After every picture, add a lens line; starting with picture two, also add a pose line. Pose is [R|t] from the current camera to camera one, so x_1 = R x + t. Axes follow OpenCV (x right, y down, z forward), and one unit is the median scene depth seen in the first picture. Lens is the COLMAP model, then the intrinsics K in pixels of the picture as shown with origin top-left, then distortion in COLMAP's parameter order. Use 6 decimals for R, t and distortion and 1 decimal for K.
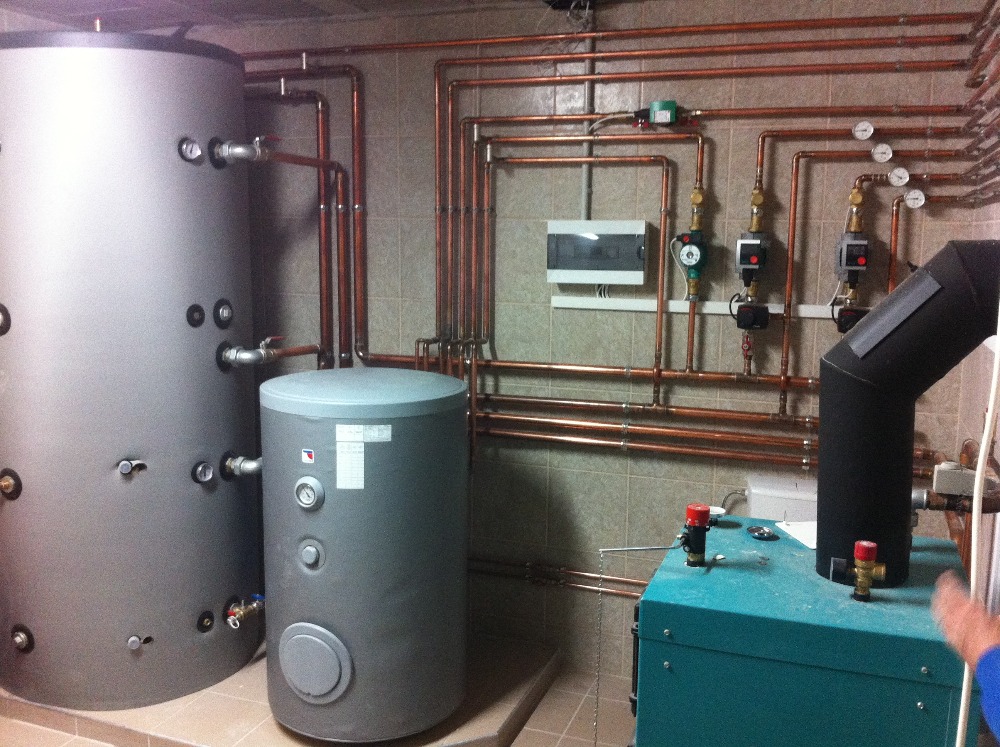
lens RADIAL K [[970.6, 0, 500.0], [0, 970.6, 373.5], [0, 0, 1]] dist [0.116924, -0.345573]
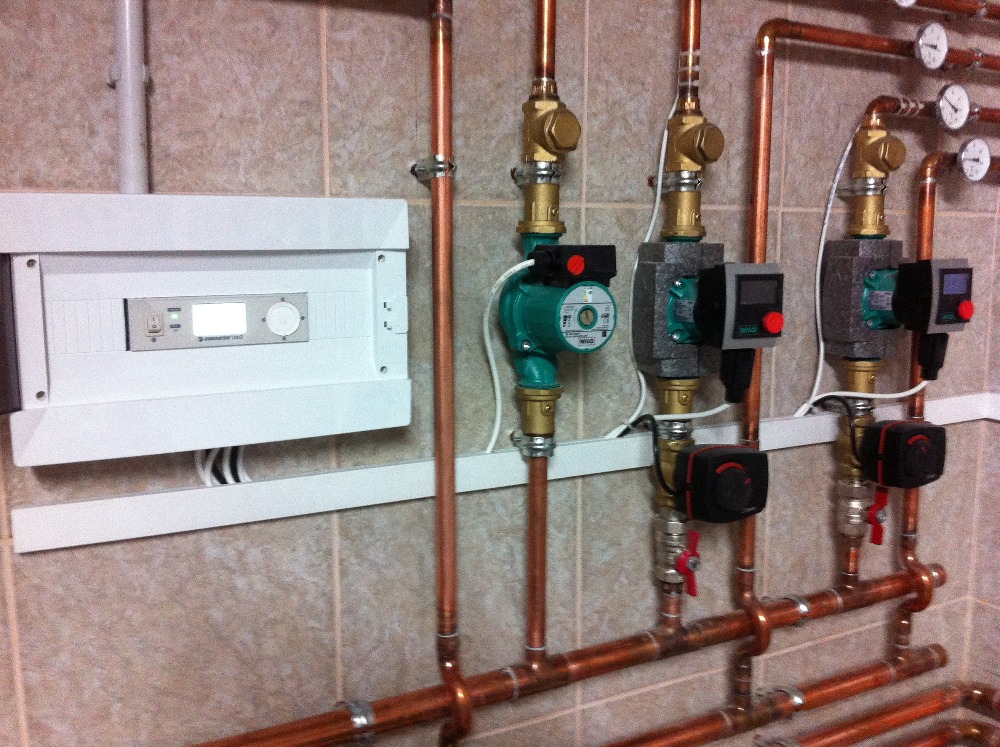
lens RADIAL K [[970.6, 0, 500.0], [0, 970.6, 373.5], [0, 0, 1]] dist [0.116924, -0.345573]
pose [[0.646487, -0.117699, 0.753791, -0.049801], [0.113349, 0.991881, 0.057661, -0.122446], [-0.754458, 0.048165, 0.654579, 0.811931]]
